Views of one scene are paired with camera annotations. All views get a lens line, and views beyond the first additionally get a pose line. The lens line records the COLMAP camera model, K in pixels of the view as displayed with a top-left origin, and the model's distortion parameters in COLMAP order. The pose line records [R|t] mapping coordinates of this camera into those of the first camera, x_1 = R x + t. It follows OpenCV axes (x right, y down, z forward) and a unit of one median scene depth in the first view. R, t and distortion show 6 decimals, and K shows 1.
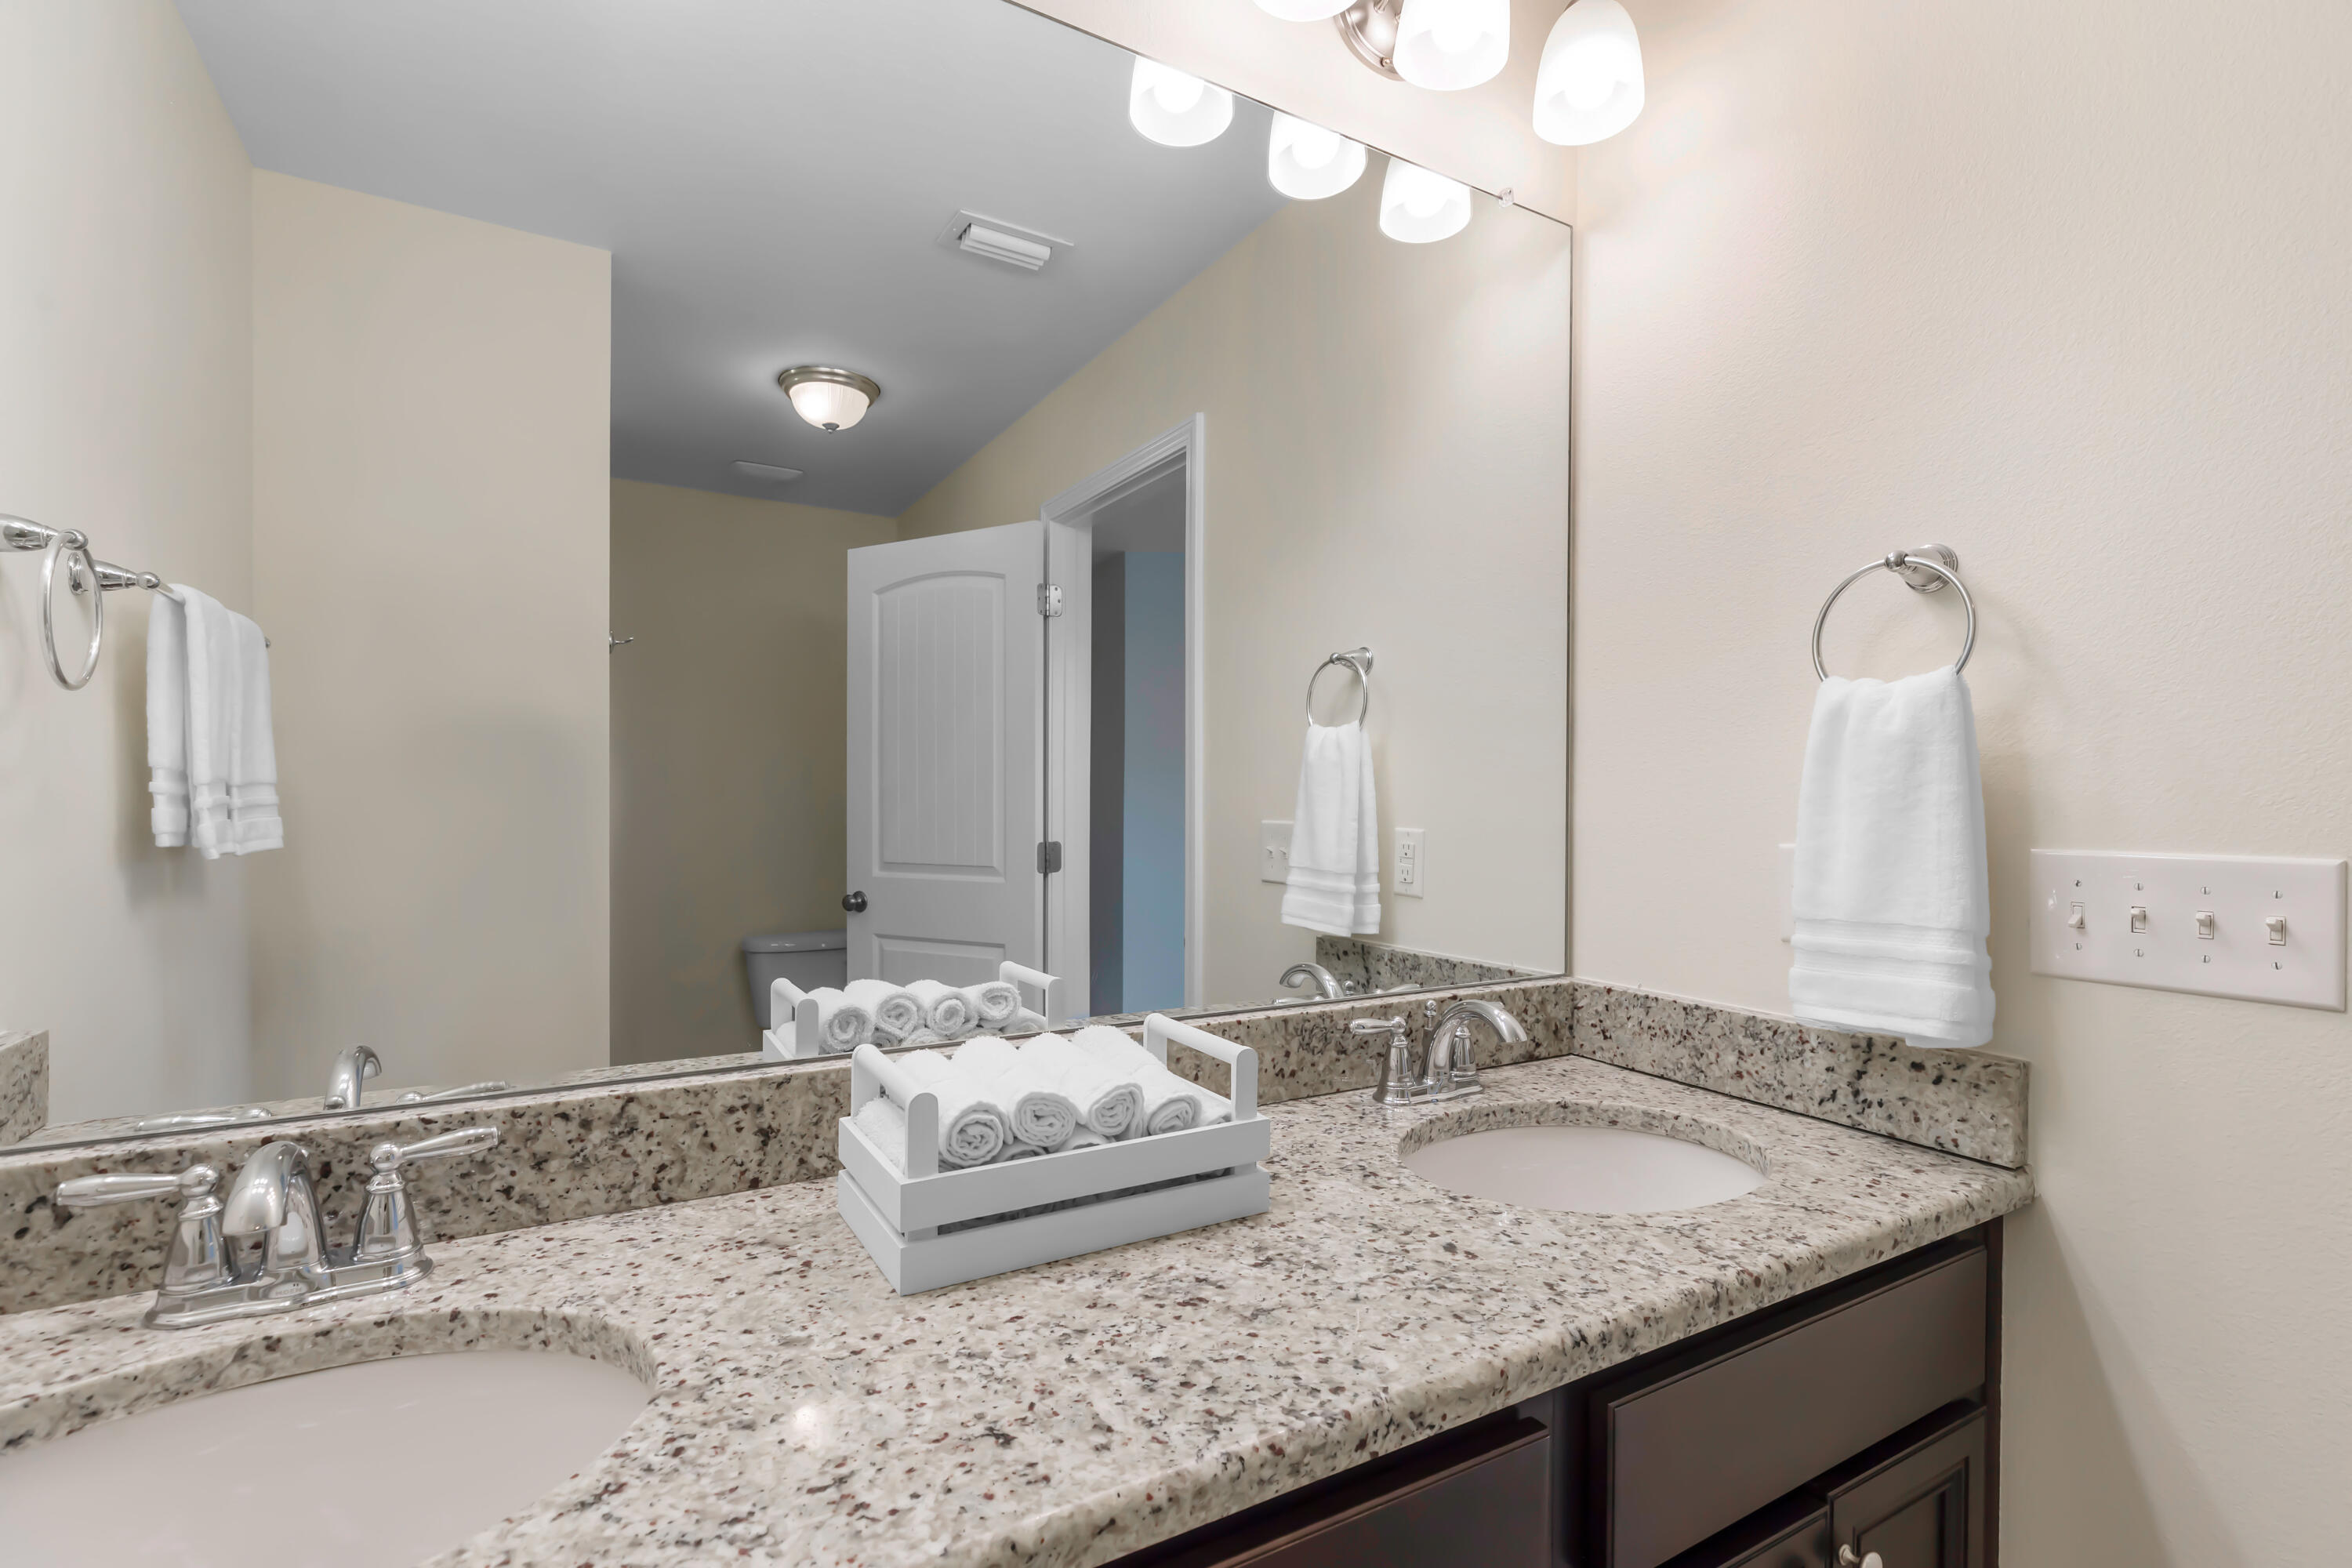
lens RADIAL K [[1089.8, 0, 1181.4], [0, 1089.8, 802.5], [0, 0, 1]] dist [0.003377, -0.001324]
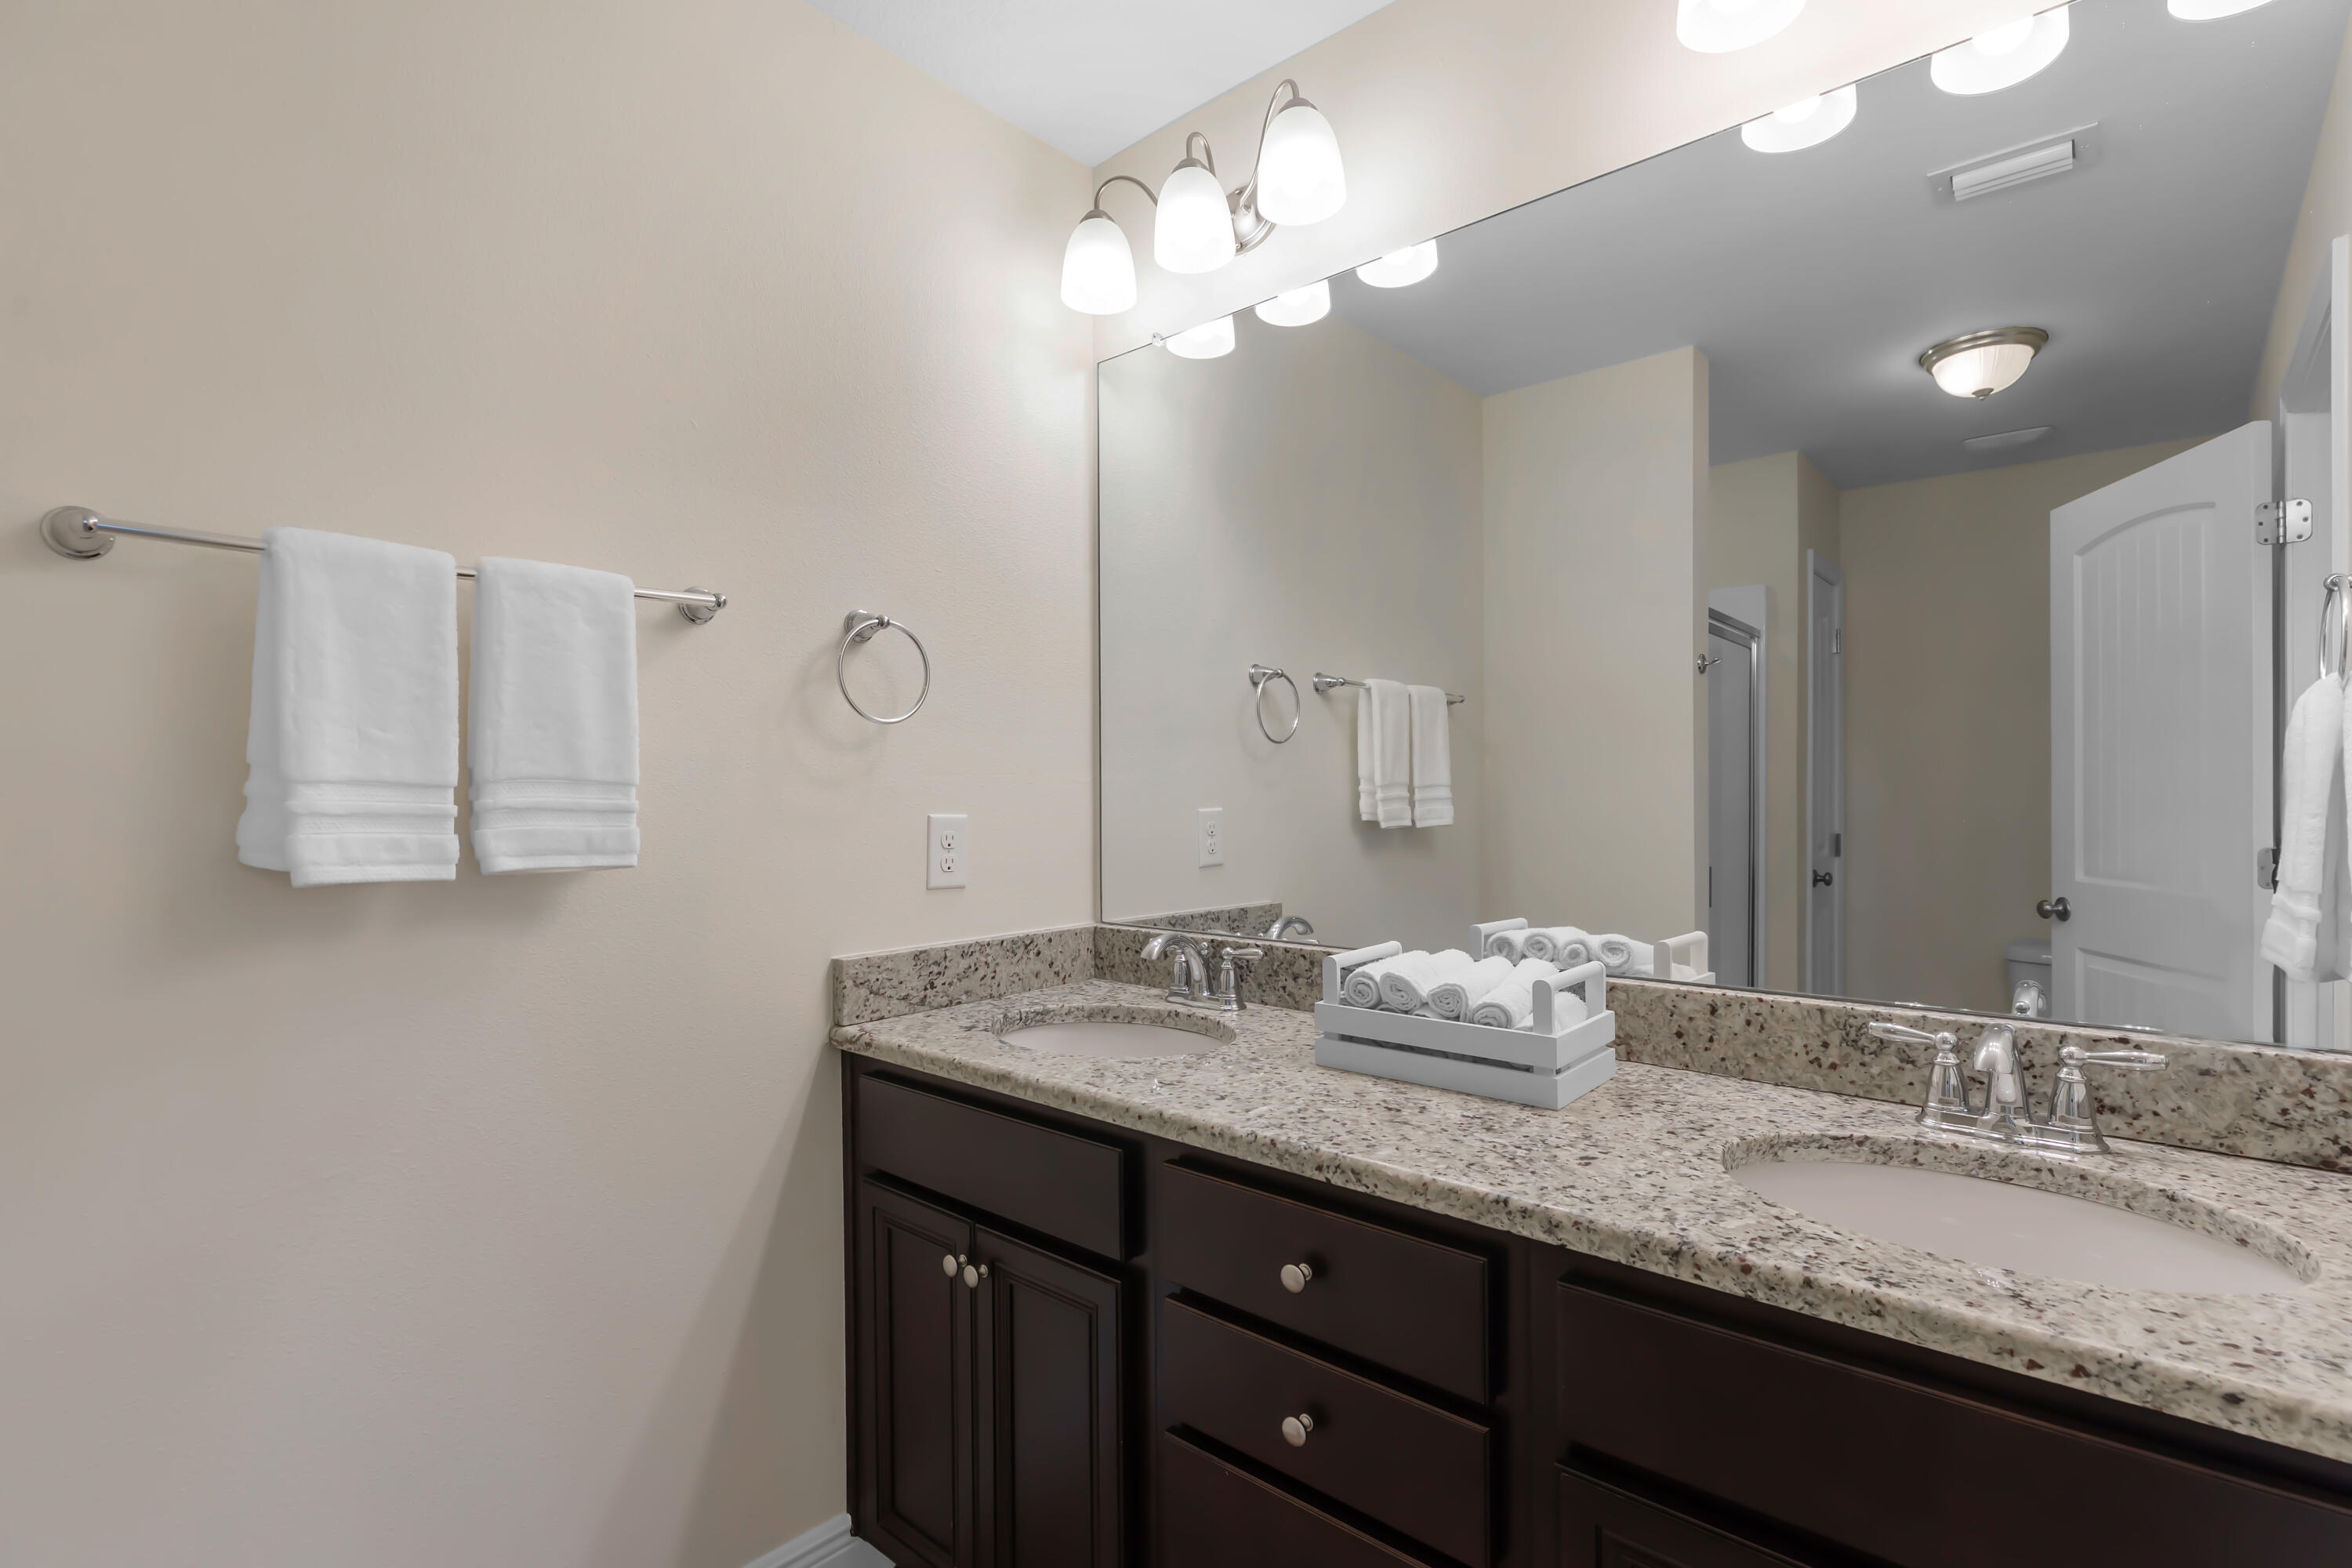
lens RADIAL K [[1089.8, 0, 1181.4], [0, 1089.8, 802.5], [0, 0, 1]] dist [0.003377, -0.001324]
pose [[0.317936, 0.000913, -0.948112, 1.186107], [0.001390, 0.999998, 0.001430, 0.011356], [0.948111, -0.001772, 0.317934, 0.179625]]
